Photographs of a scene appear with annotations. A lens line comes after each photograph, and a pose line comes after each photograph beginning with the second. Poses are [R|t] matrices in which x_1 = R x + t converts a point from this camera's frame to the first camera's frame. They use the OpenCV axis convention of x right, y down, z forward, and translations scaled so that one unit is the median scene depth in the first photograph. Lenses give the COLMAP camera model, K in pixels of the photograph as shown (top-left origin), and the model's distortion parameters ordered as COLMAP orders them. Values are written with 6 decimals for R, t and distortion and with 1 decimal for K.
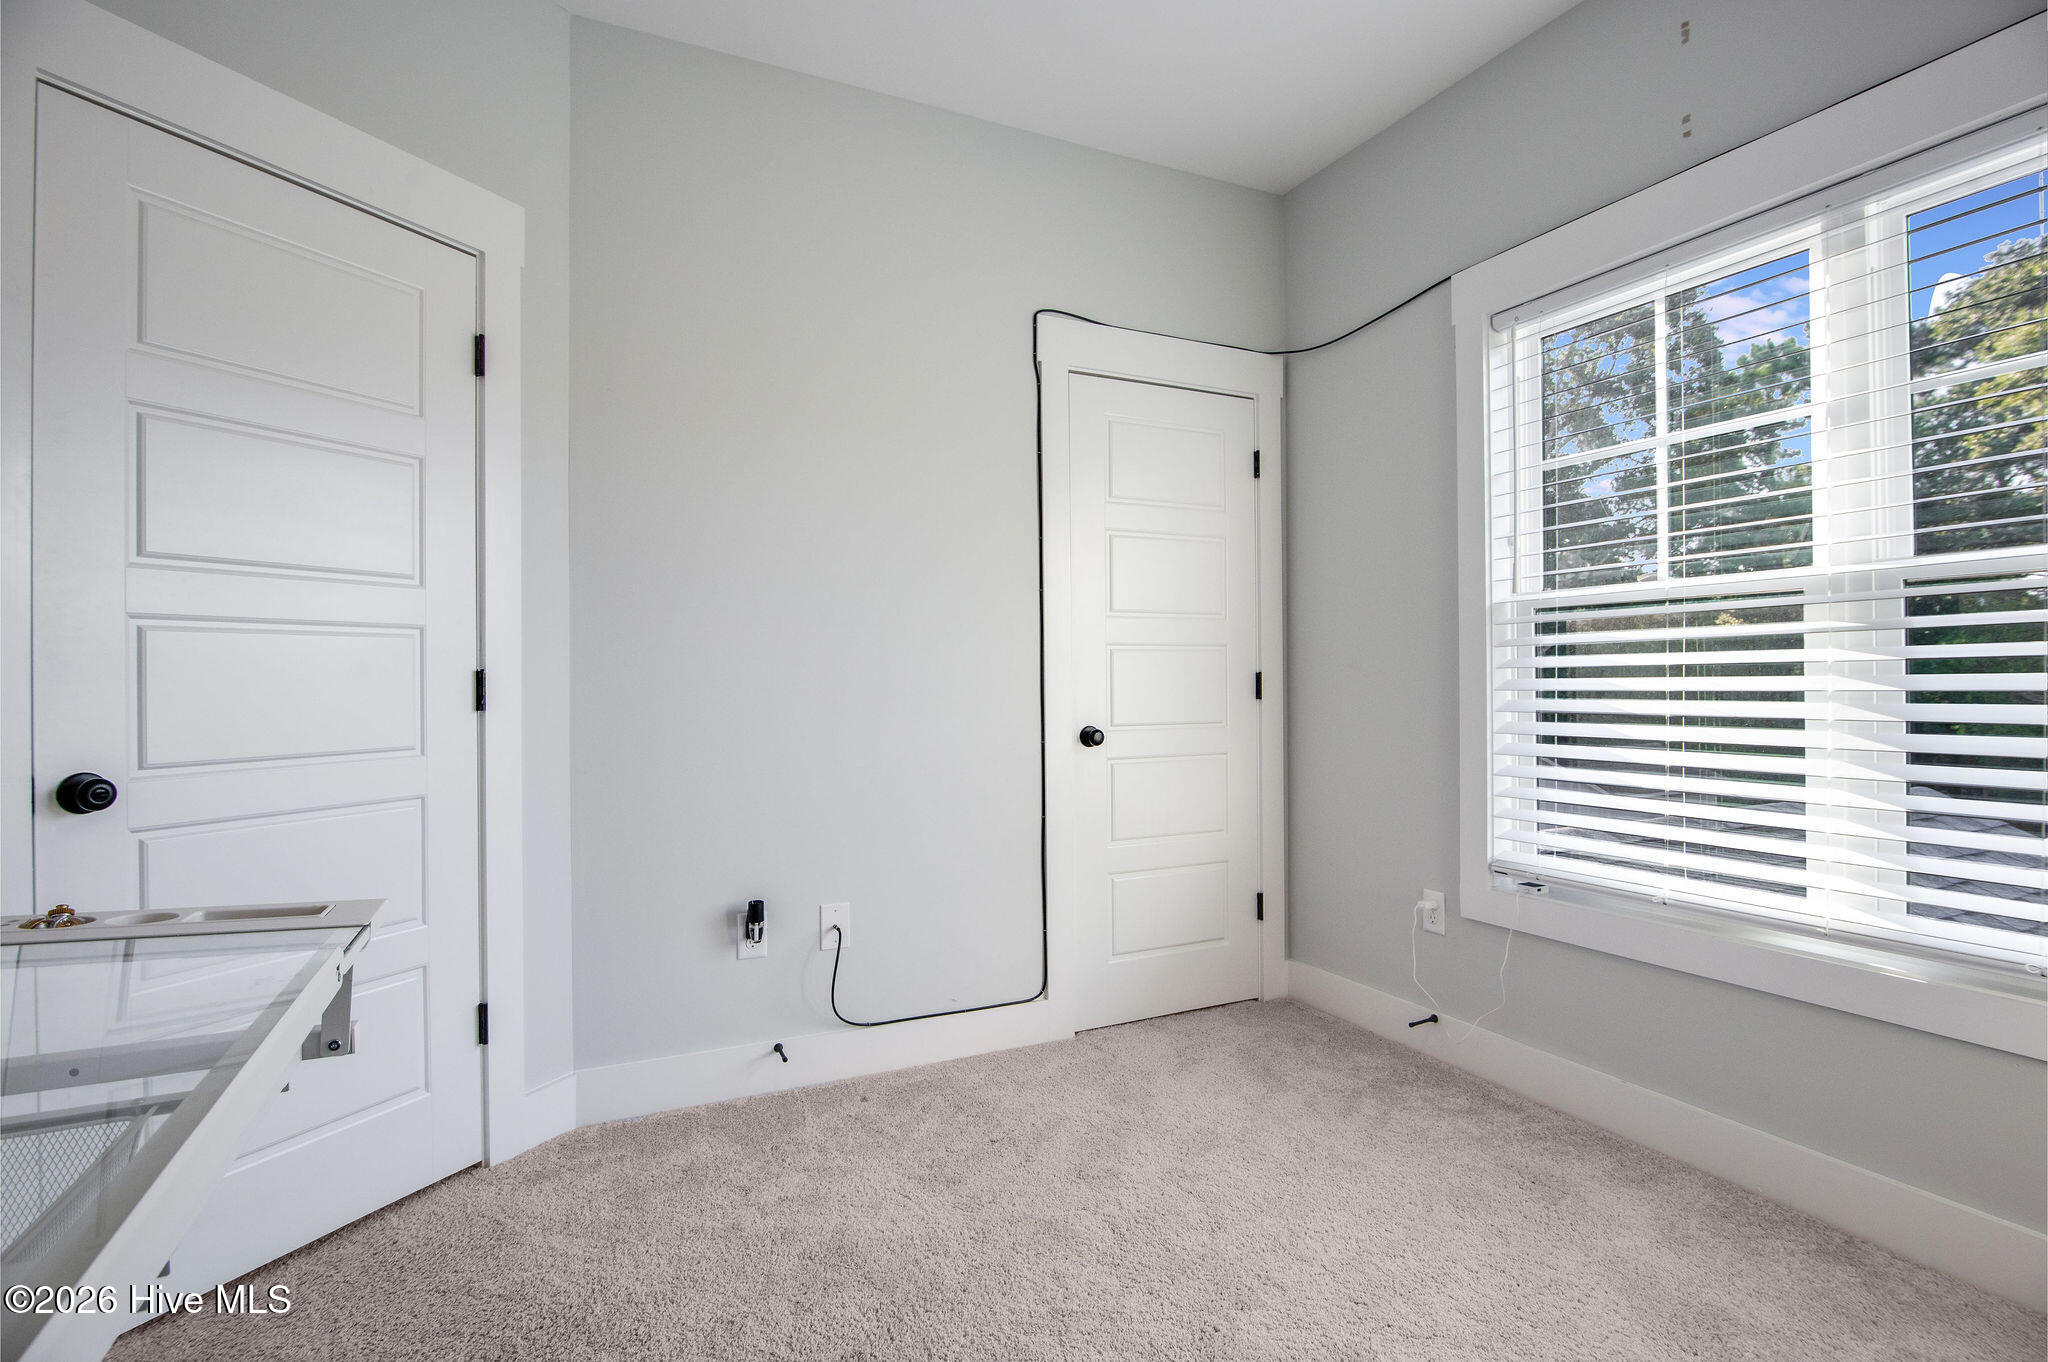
lens RADIAL K [[1013.8, 0, 1024.5], [0, 1013.8, 681.2], [0, 0, 1]] dist [0.001305, -0.000917]
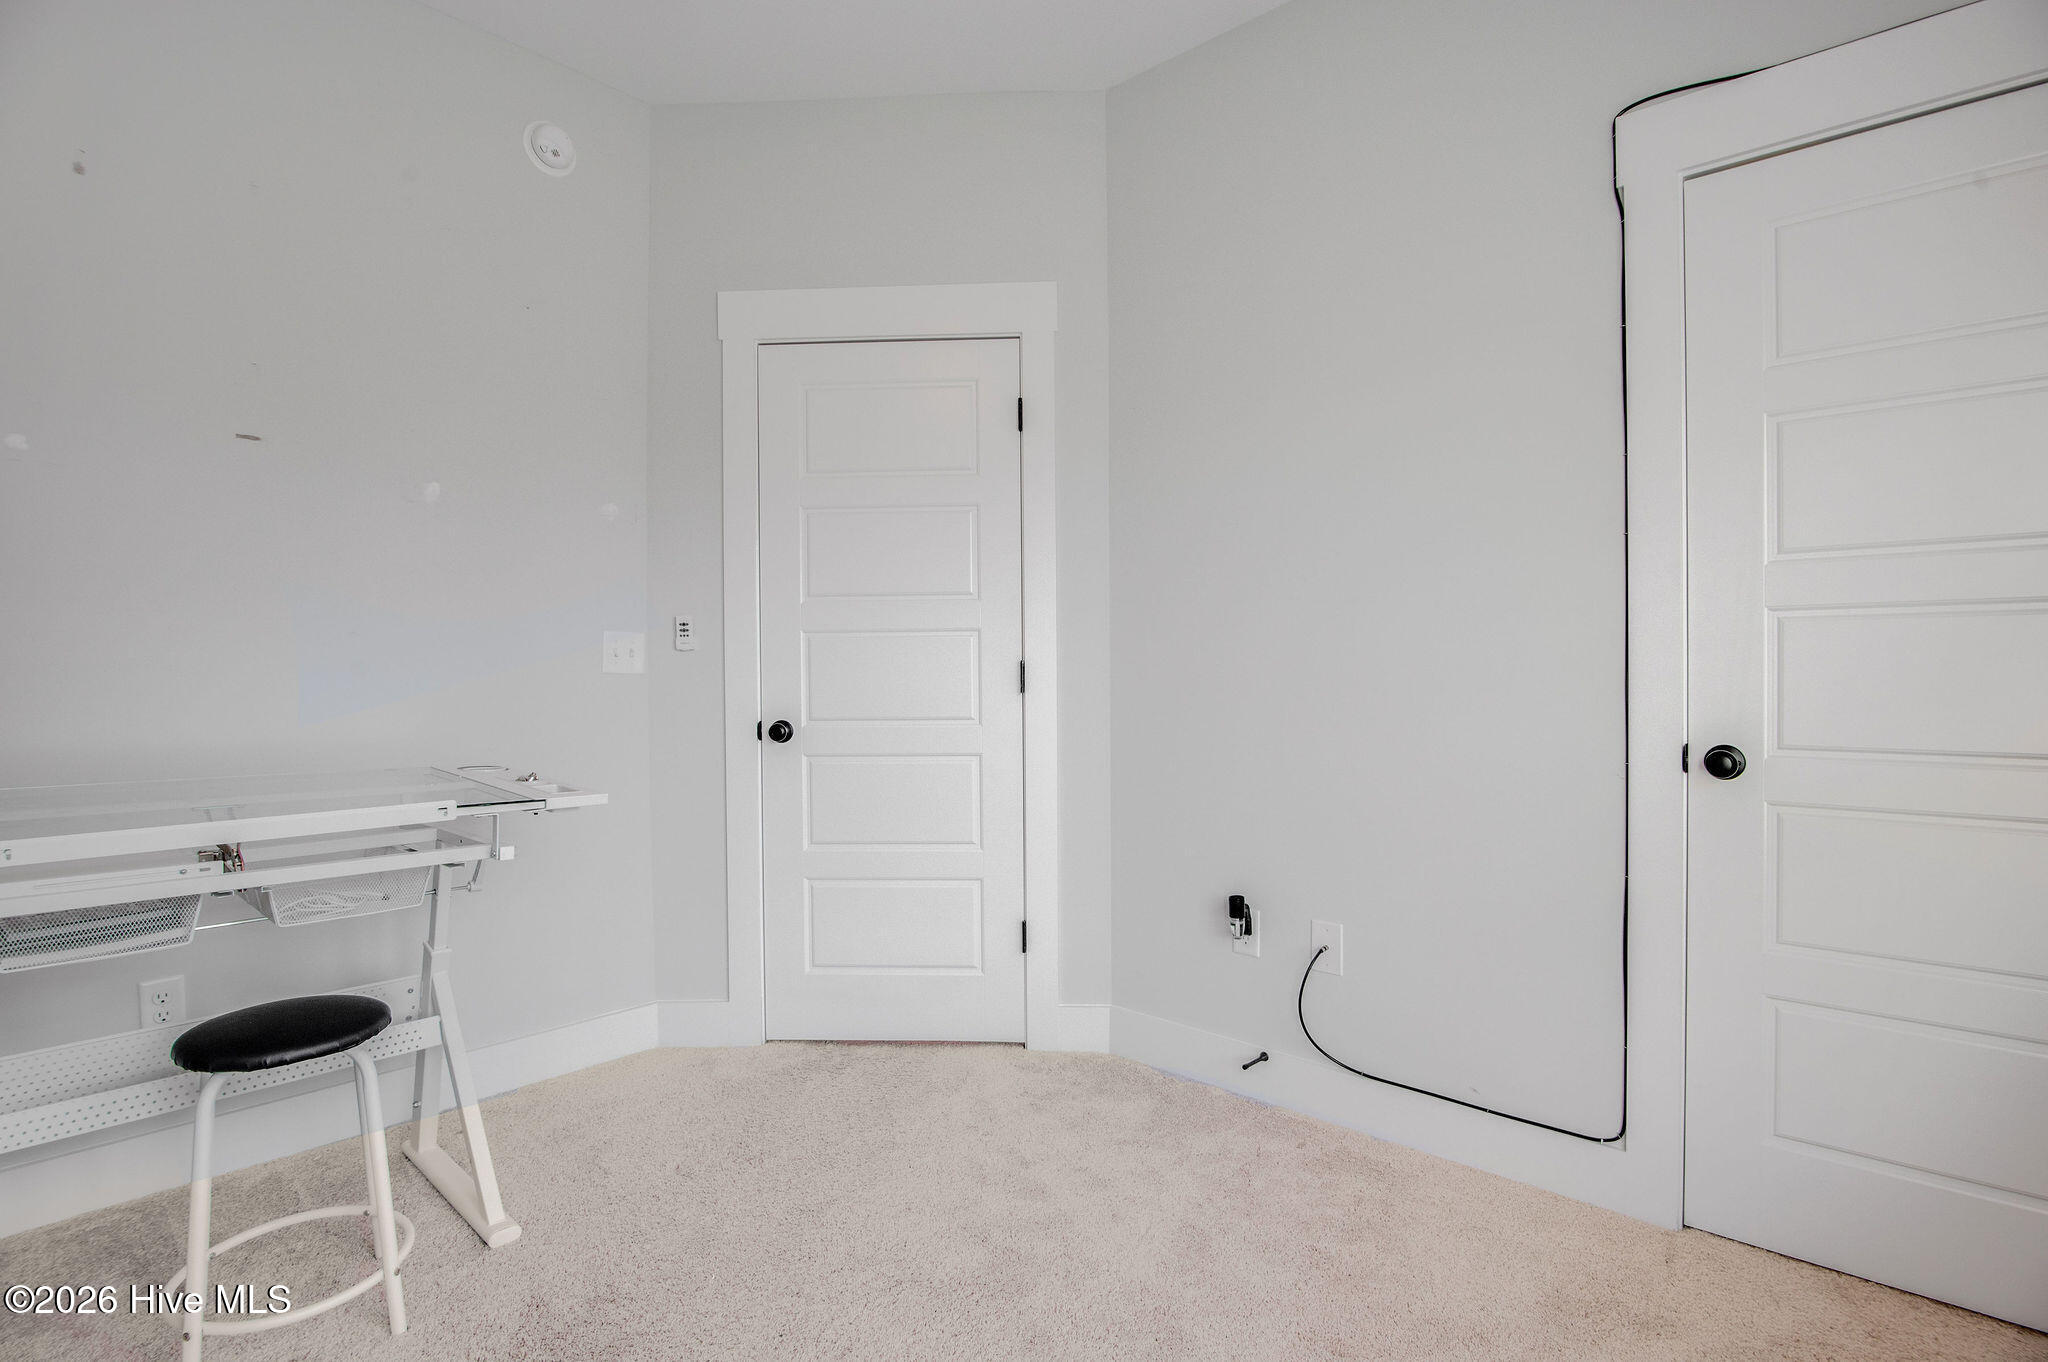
lens RADIAL K [[1013.8, 0, 1033.9], [0, 1013.8, 677.2], [0, 0, 1]] dist [0.001305, -0.000917]
pose [[0.379986, 0.010911, -0.924928, 0.656615], [-0.000383, 0.999932, 0.011639, -0.005122], [0.924992, -0.004068, 0.379964, 0.526421]]
